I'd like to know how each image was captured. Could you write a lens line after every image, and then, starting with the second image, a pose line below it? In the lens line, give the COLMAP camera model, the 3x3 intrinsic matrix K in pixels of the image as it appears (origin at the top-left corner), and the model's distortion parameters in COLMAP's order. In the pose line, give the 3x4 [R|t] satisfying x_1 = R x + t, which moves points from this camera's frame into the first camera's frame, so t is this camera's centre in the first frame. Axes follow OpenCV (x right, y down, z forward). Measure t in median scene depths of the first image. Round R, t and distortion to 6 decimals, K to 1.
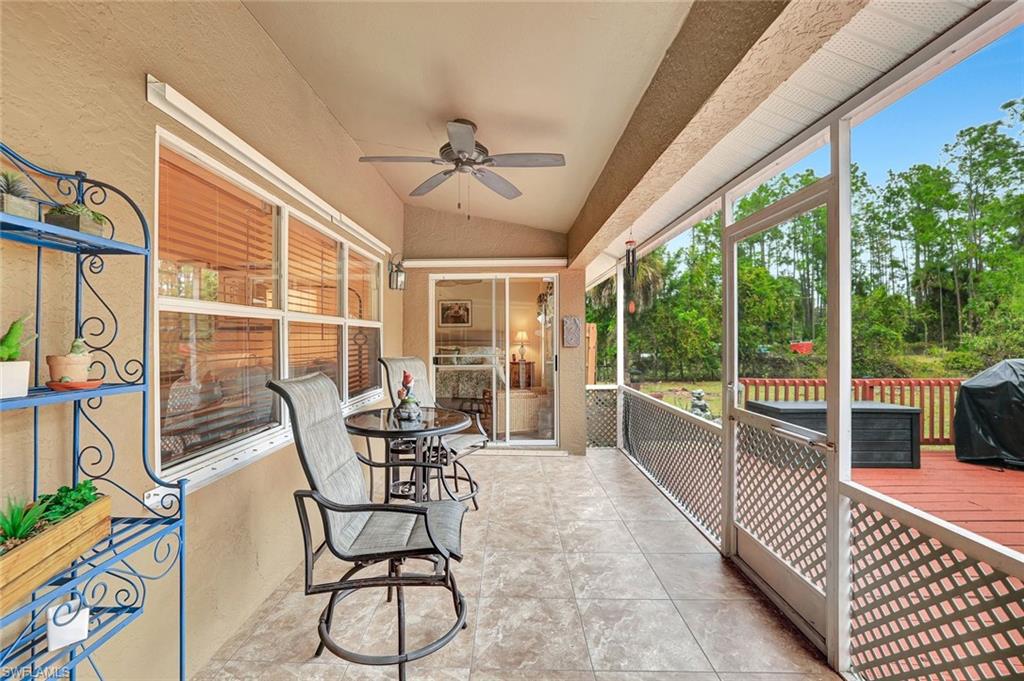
lens RADIAL K [[452.1, 0, 514.6], [0, 452.1, 337.3], [0, 0, 1]] dist [-0.014770, 0.000167]
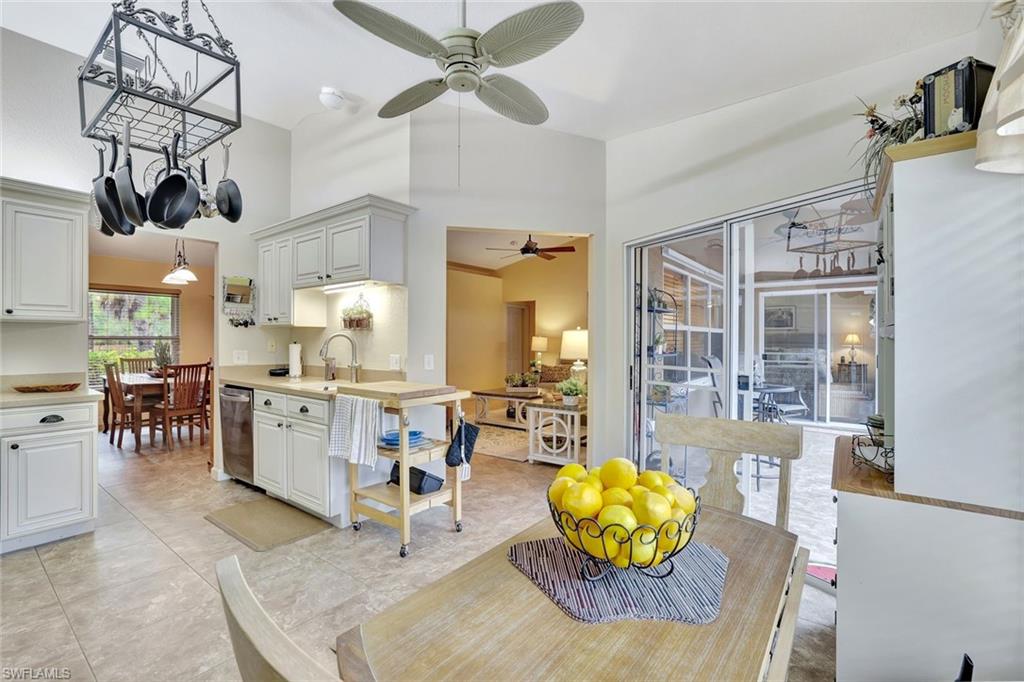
lens RADIAL K [[452.1, 0, 514.6], [0, 452.1, 337.8], [0, 0, 1]] dist [-0.014770, 0.000167]
pose [[0.793394, 0.006700, -0.608671, 0.042362], [-0.007542, 0.999971, 0.001177, -0.000687], [0.608661, 0.003657, 0.793422, -0.428672]]
